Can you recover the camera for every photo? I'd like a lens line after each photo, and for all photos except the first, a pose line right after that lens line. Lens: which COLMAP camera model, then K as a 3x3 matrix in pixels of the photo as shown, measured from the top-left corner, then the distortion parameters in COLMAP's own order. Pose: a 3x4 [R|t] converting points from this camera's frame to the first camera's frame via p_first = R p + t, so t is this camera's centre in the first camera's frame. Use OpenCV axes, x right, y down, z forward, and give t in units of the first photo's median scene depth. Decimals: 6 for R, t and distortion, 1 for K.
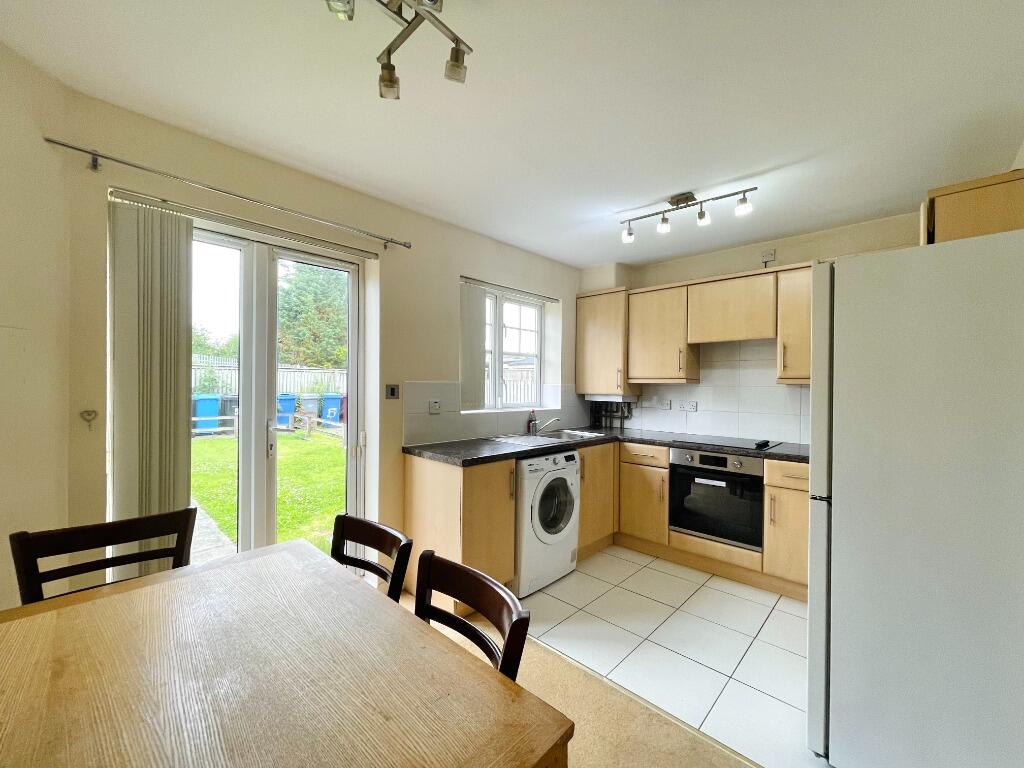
lens RADIAL K [[409.2, 0, 507.6], [0, 409.2, 387.1], [0, 0, 1]] dist [0.003611, 0.000439]
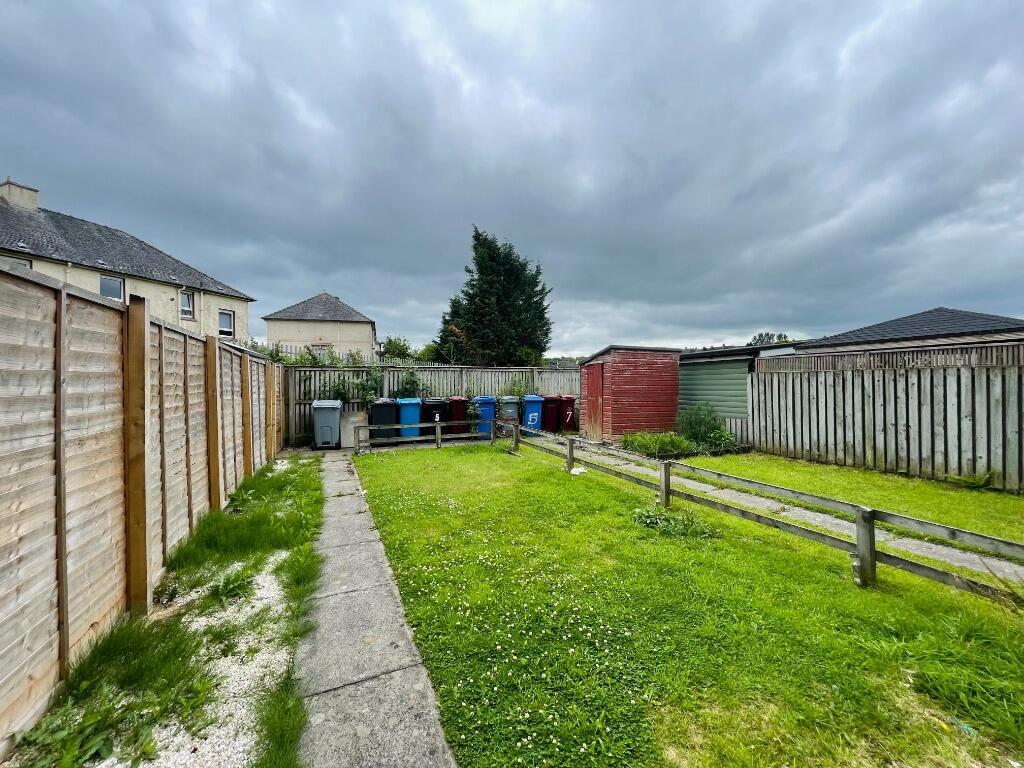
lens RADIAL K [[409.2, 0, 512.4], [0, 409.2, 386.5], [0, 0, 1]] dist [0.003611, 0.000439]
pose [[0.927770, -0.021730, -0.372520, -0.156526], [0.019767, 0.999763, -0.009087, 0.003017], [0.372629, 0.001067, 0.927980, 0.209668]]
